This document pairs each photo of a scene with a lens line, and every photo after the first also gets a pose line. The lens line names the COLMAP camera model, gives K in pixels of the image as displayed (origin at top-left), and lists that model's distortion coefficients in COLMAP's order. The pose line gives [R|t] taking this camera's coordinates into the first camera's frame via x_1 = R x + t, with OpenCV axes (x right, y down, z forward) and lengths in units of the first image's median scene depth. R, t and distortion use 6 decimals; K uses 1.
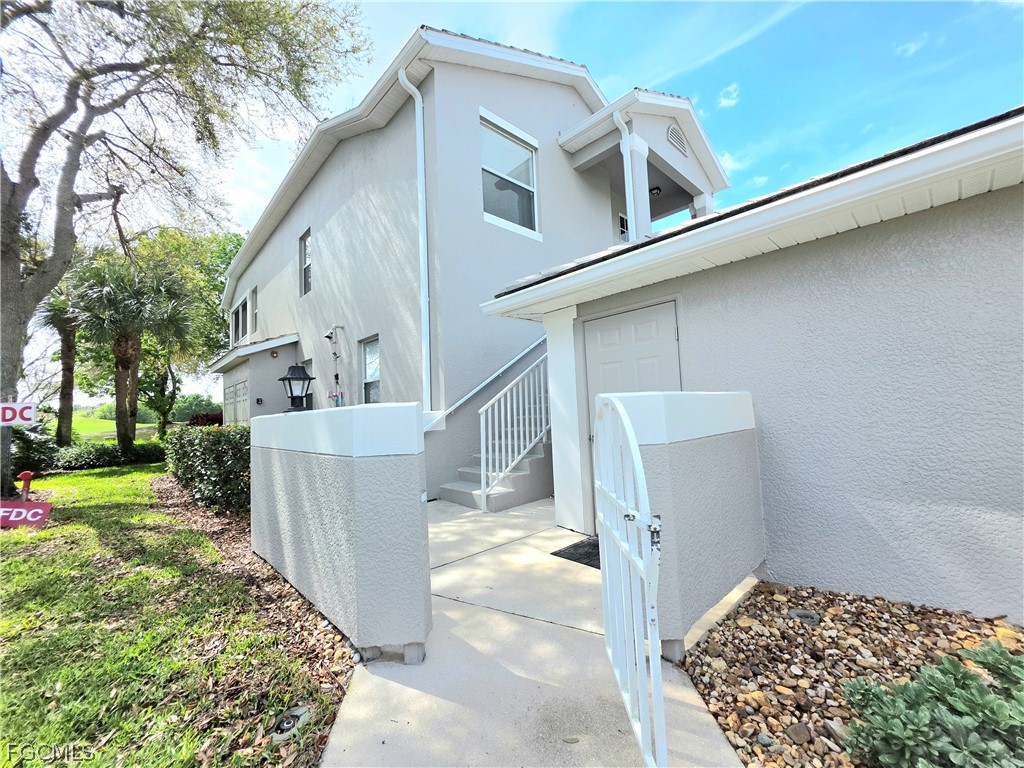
lens RADIAL K [[410.9, 0, 511.2], [0, 410.9, 369.9], [0, 0, 1]] dist [0.000400, -0.000076]
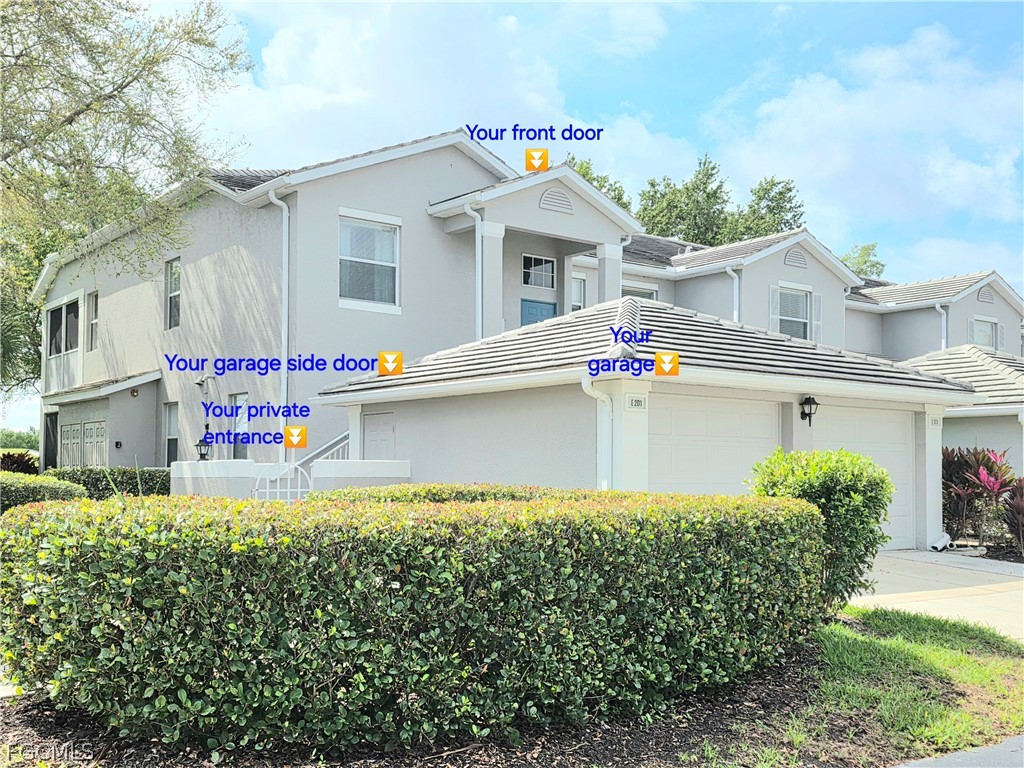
lens RADIAL K [[1060.4, 0, 513.6], [0, 1060.4, 387.1], [0, 0, 1]] dist [0.057732, -0.002945]
pose [[0.995486, 0.050137, -0.080588, 0.454109], [-0.049003, 0.998671, 0.015991, -0.133764], [0.081283, -0.011970, 0.996619, -1.310484]]
